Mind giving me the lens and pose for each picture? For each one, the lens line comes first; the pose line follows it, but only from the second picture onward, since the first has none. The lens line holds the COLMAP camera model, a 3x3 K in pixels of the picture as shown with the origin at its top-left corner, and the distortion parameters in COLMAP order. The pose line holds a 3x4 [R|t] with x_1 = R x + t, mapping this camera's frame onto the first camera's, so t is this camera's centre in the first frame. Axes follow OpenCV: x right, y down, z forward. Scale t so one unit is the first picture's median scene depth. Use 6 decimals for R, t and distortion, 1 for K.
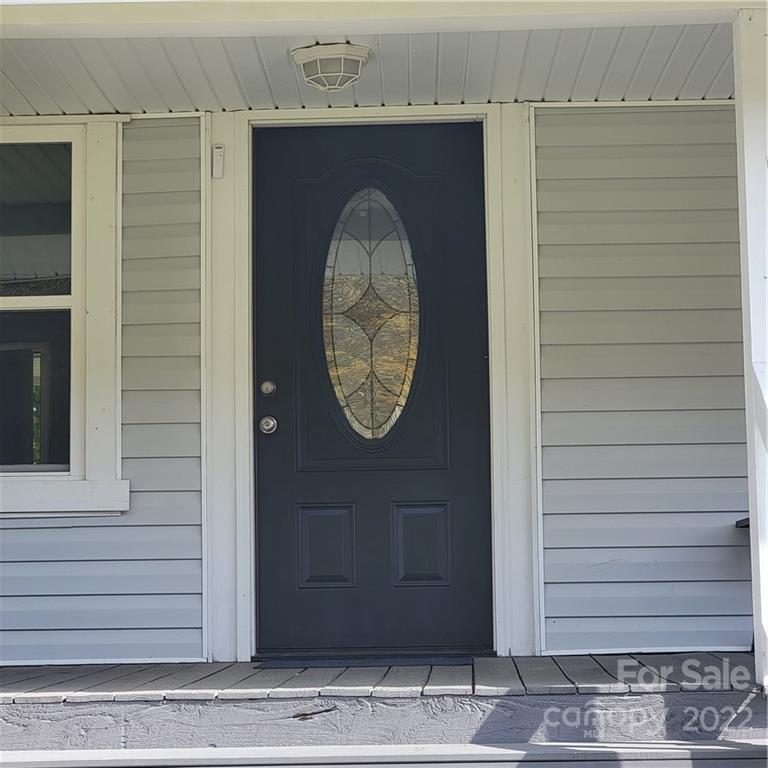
lens RADIAL K [[1860.6, 0, 384.0], [0, 1860.6, 384.1], [0, 0, 1]] dist [-0.172651, 0.000000]
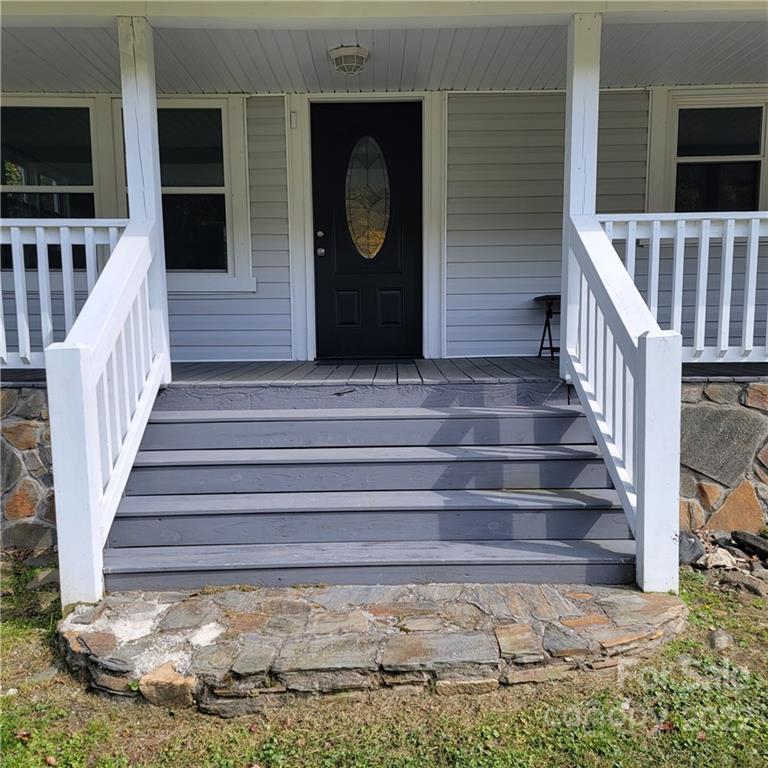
lens RADIAL K [[670.1, 0, 381.2], [0, 670.1, 388.3], [0, 0, 1]] dist [0.079408, -0.010155]
pose [[0.999692, 0.001233, 0.024786, -0.011052], [-0.006372, 0.978030, 0.208369, 0.014029], [-0.023985, -0.208462, 0.977736, 0.200787]]
